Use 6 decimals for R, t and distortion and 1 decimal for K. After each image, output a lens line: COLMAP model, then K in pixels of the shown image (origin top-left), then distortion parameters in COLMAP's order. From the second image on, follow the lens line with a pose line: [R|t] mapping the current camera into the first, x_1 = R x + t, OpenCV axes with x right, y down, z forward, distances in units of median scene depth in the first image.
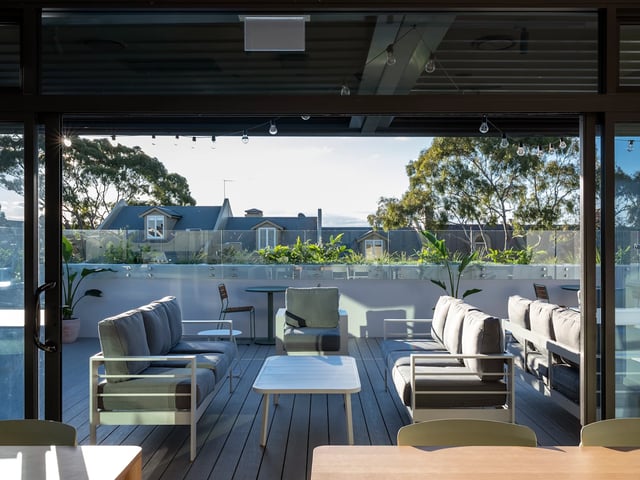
lens RADIAL K [[624.8, 0, 320.0], [0, 624.8, 240.0], [0, 0, 1]] dist [-0.006064, -0.004861]
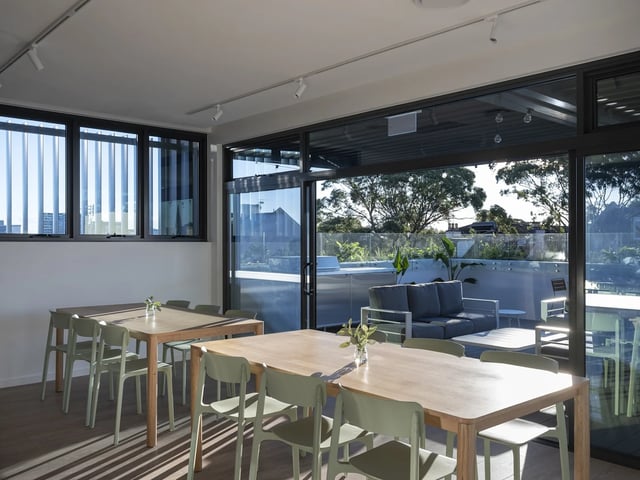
lens RADIAL K [[624.8, 0, 320.0], [0, 624.8, 240.0], [0, 0, 1]] dist [-0.006064, -0.004861]
pose [[0.643807, -0.000982, -0.765187, 0.901554], [-0.000172, 0.999999, -0.001429, -0.001930], [0.765188, 0.001052, 0.643806, -0.235305]]
